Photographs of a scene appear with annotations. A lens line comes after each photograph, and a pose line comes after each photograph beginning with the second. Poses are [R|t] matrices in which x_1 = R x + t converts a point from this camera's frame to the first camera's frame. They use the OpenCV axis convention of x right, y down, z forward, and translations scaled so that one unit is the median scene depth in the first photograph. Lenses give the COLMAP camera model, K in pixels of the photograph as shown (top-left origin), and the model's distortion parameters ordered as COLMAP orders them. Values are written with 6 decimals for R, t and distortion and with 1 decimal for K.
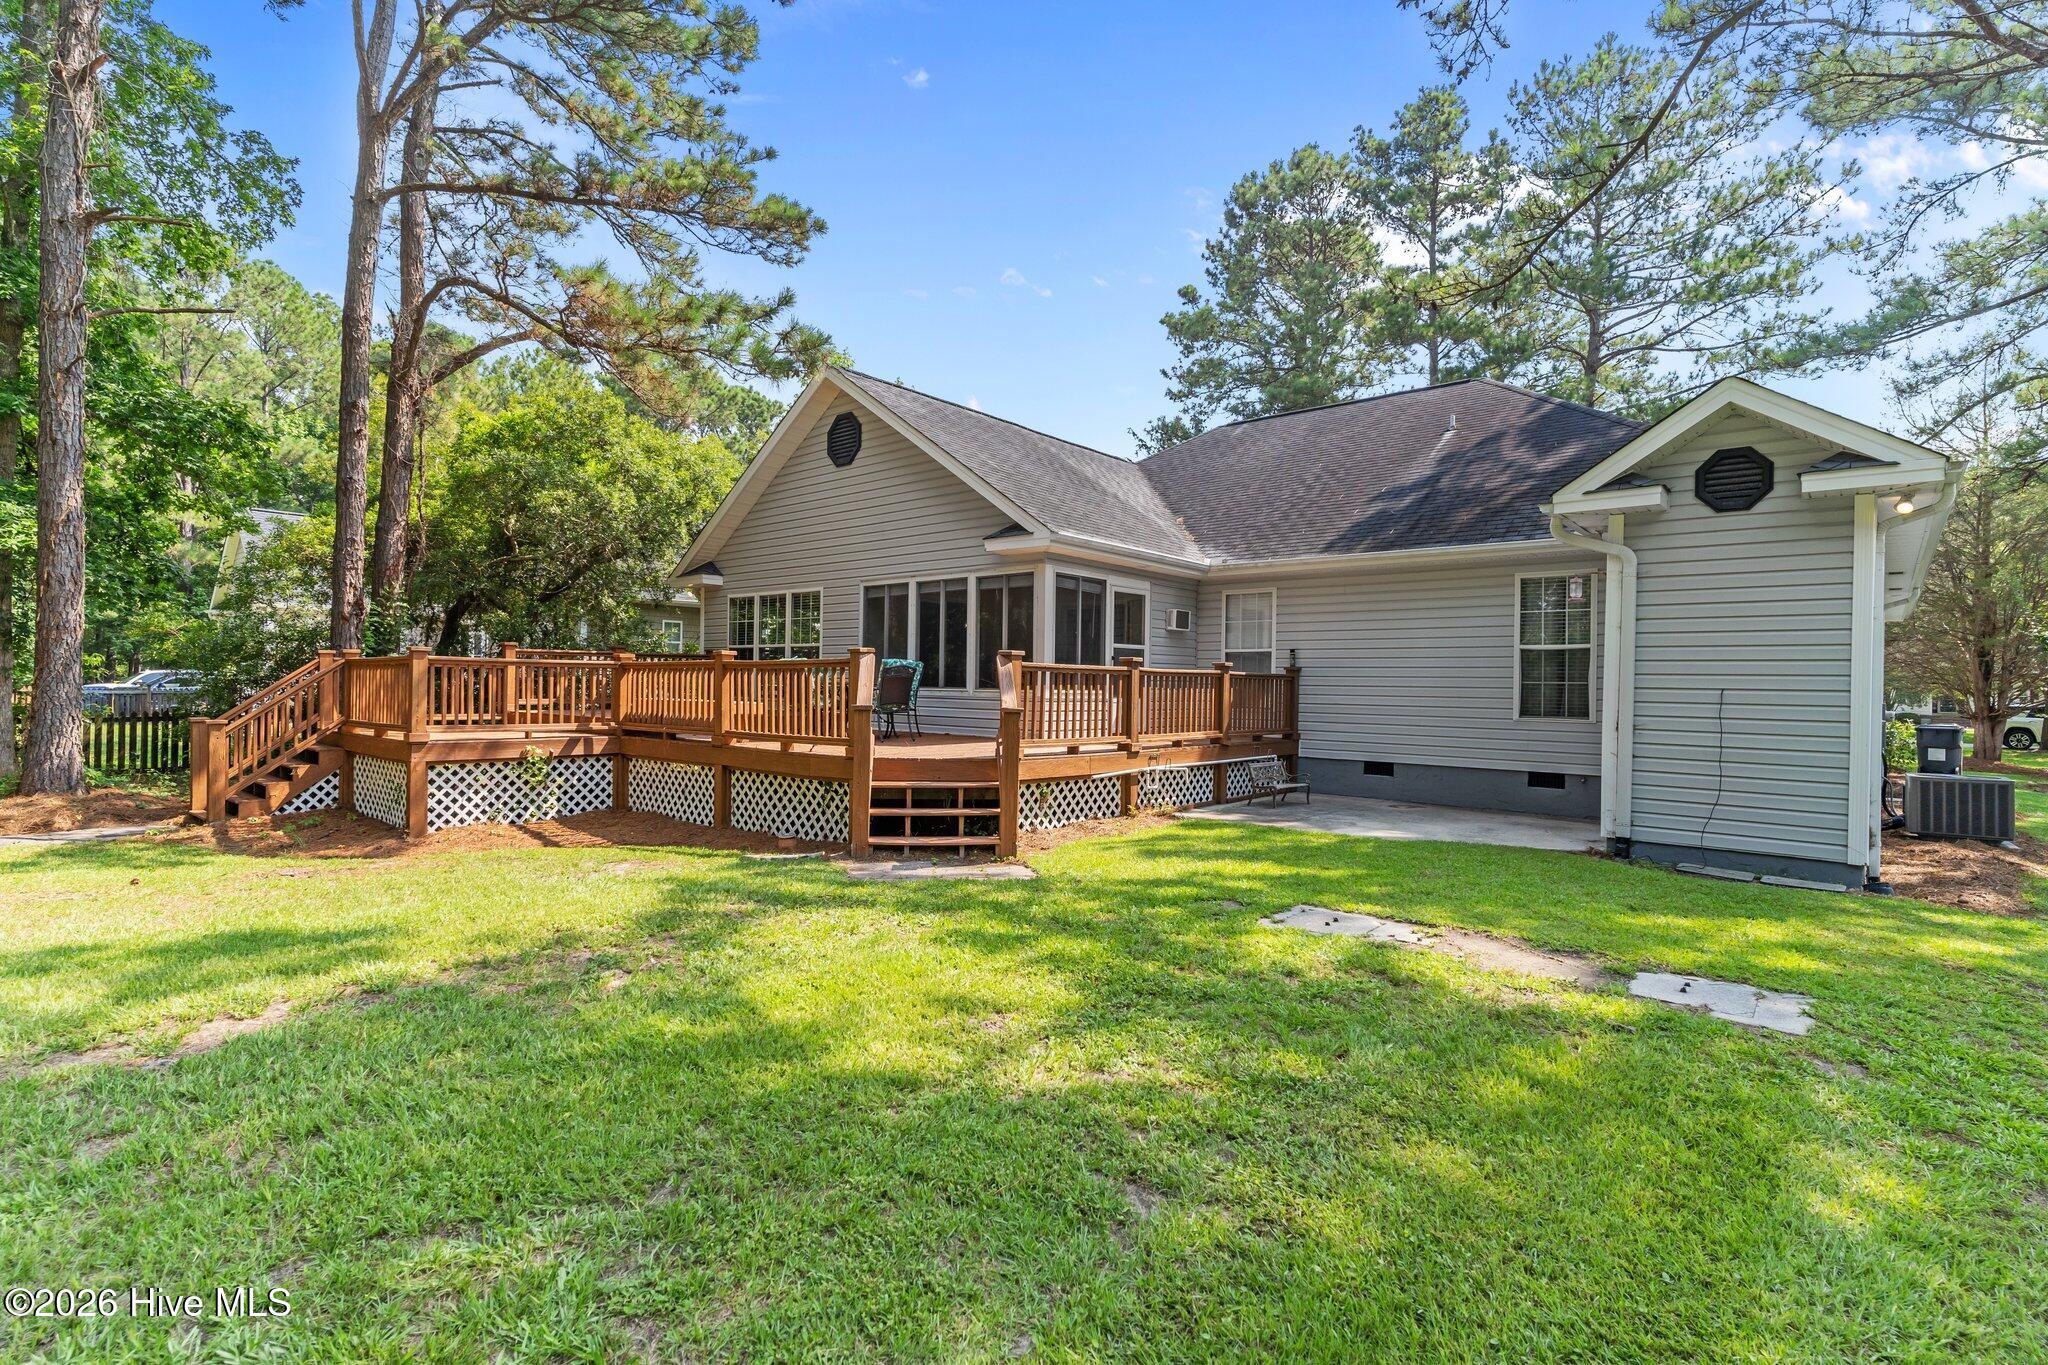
lens RADIAL K [[983.4, 0, 1024.0], [0, 983.4, 682.5], [0, 0, 1]] dist [-0.002366, -0.000037]
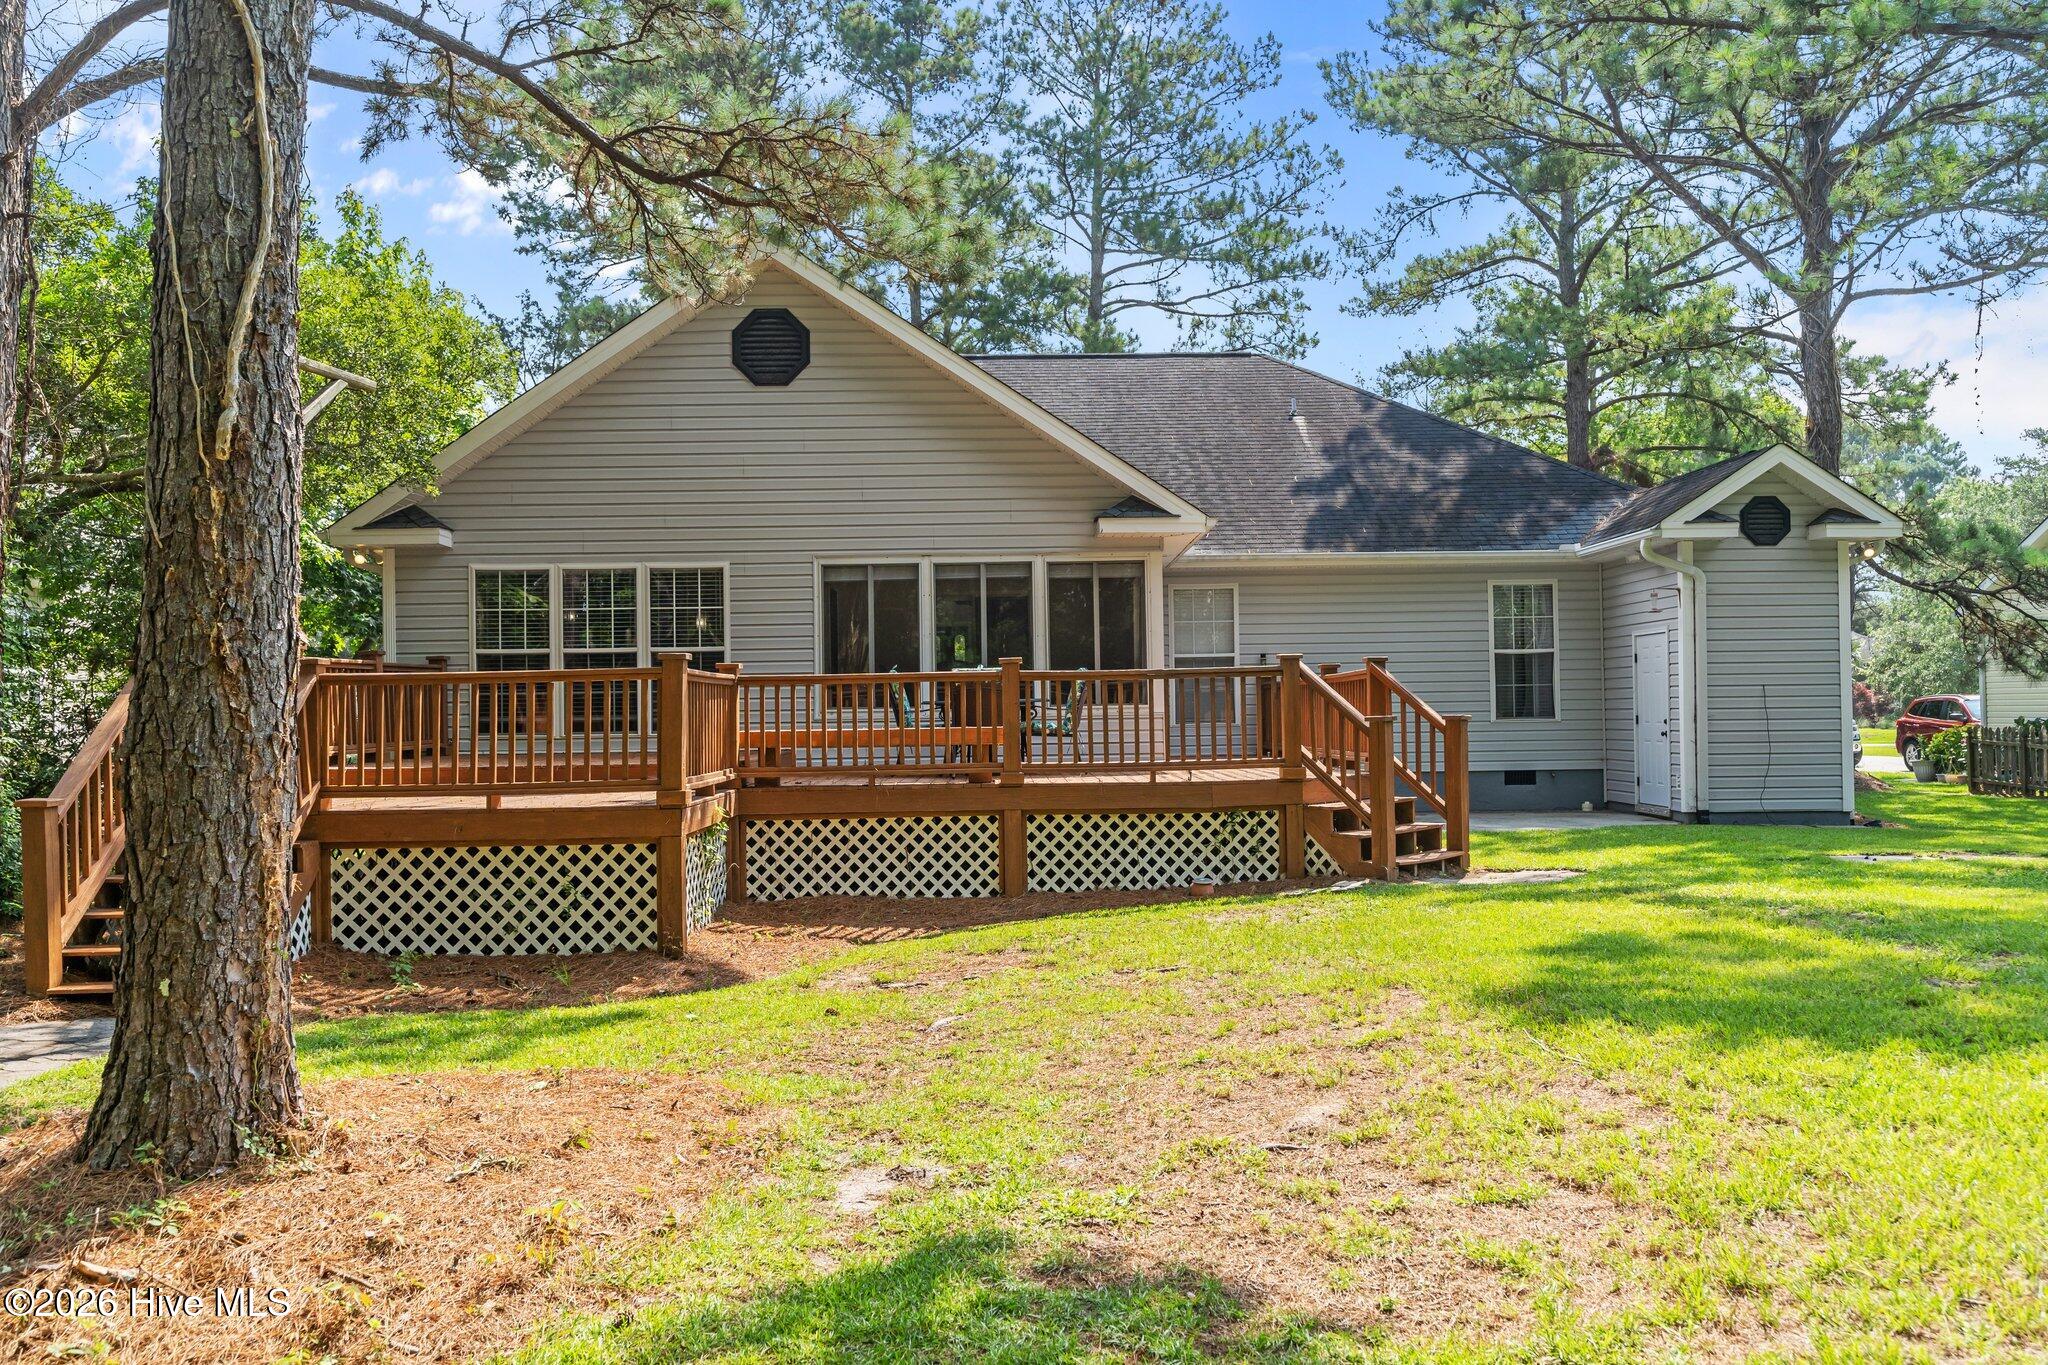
lens RADIAL K [[1619.8, 0, 1023.9], [0, 1619.8, 679.0], [0, 0, 1]] dist [-0.003257, -0.001607]
pose [[0.738109, -0.012686, 0.674563, -1.008806], [0.023952, 0.999686, -0.007407, -0.006165], [-0.674257, 0.021624, 0.738180, 0.074101]]
